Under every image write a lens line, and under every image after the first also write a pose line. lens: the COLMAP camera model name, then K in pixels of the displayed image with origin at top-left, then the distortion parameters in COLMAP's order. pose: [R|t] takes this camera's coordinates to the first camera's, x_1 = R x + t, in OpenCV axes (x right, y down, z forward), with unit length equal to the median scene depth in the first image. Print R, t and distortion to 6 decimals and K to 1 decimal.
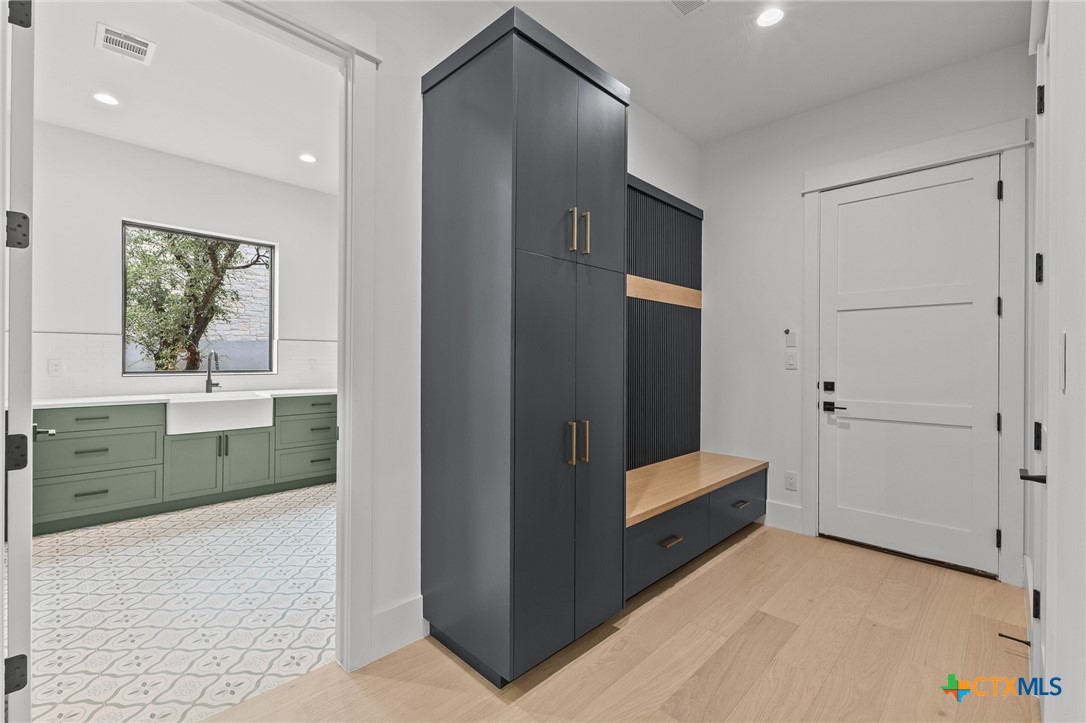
lens RADIAL K [[466.1, 0, 541.3], [0, 466.1, 357.9], [0, 0, 1]] dist [0.007682, -0.001286]
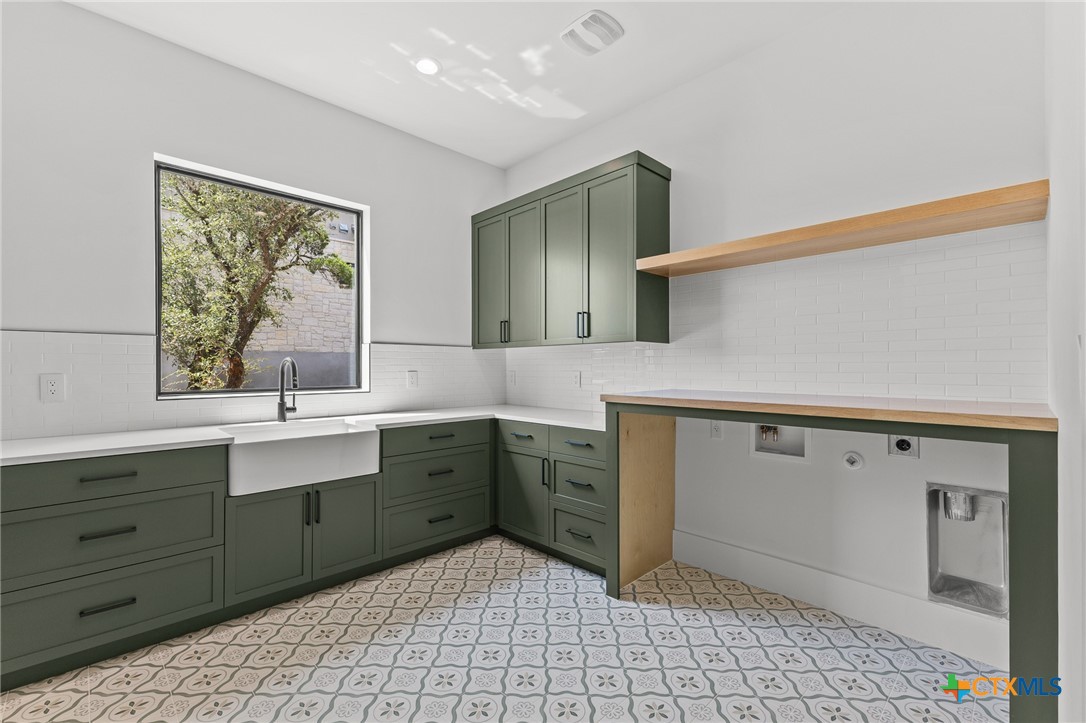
lens RADIAL K [[466.1, 0, 545.0], [0, 466.1, 365.7], [0, 0, 1]] dist [0.007682, -0.001286]
pose [[0.999525, -0.009304, -0.029376, -0.295862], [0.009217, 0.999953, -0.003095, -0.000294], [0.029403, 0.002822, 0.999564, 0.322122]]
